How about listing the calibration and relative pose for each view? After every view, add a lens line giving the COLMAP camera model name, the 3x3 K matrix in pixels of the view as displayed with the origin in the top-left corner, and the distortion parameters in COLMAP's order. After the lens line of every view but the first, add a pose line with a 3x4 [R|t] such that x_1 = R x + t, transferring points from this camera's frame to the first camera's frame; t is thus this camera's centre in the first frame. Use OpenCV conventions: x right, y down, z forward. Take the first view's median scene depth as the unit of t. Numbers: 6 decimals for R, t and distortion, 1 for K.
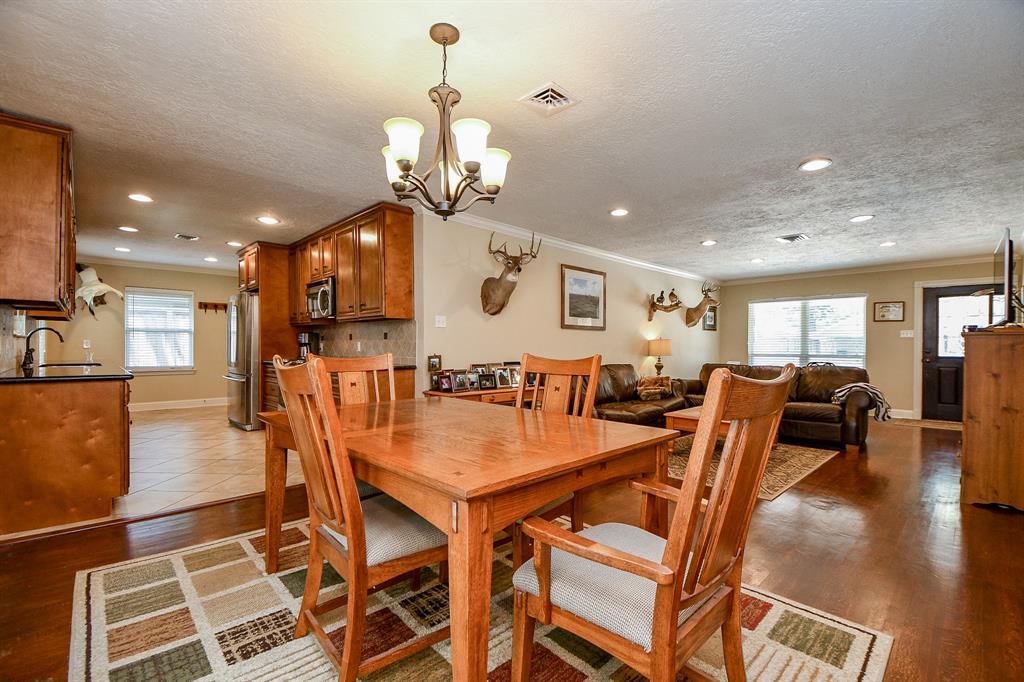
lens RADIAL K [[454.4, 0, 510.8], [0, 454.4, 345.2], [0, 0, 1]] dist [0.005720, -0.010599]
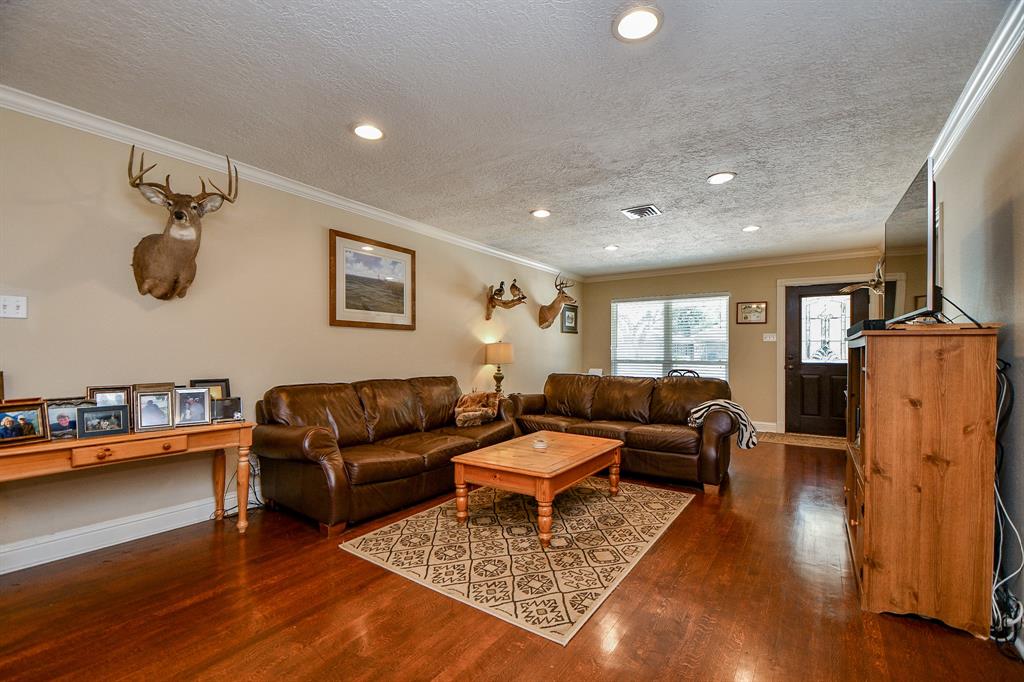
lens RADIAL K [[454.4, 0, 507.8], [0, 454.4, 345.1], [0, 0, 1]] dist [0.005720, -0.010599]
pose [[0.978877, 0.002707, 0.204433, 0.230064], [-0.000628, 0.999947, -0.010232, -0.001306], [-0.204450, 0.009887, 0.978827, 0.283716]]
